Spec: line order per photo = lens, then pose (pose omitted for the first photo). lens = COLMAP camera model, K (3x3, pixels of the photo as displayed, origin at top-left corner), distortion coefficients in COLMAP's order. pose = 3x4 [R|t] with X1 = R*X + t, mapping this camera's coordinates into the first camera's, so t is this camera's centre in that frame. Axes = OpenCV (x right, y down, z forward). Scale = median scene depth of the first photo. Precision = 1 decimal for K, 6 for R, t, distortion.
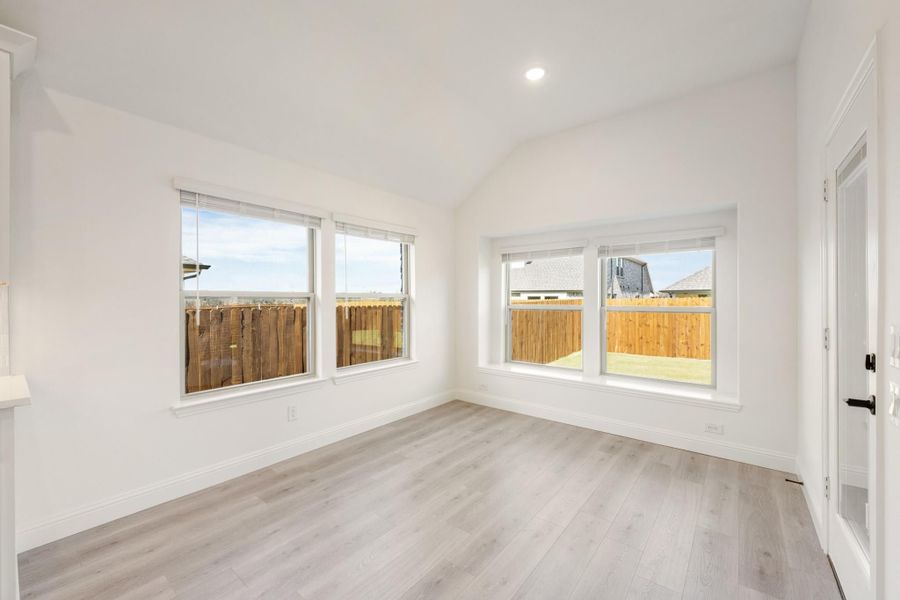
lens RADIAL K [[361.8, 0, 450.0], [0, 361.8, 300.0], [0, 0, 1]] dist [0.000271, 0.000002]
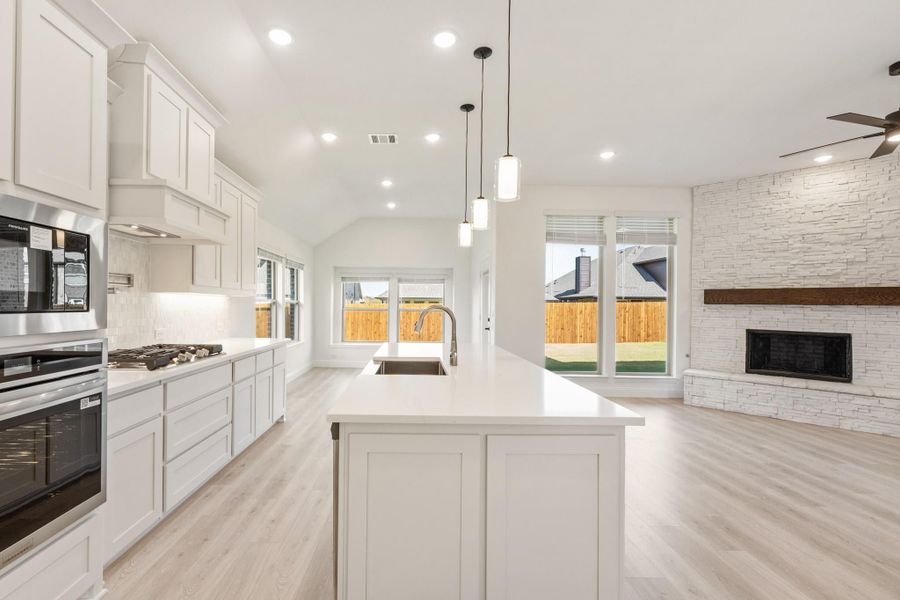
lens RADIAL K [[392.8, 0, 412.8], [0, 392.8, 303.0], [0, 0, 1]] dist [-0.000415, -0.000167]
pose [[0.779614, 0.013319, 0.626119, -0.798344], [-0.012220, 0.999907, -0.006055, 0.000263], [-0.626141, -0.002930, 0.779704, -0.671965]]
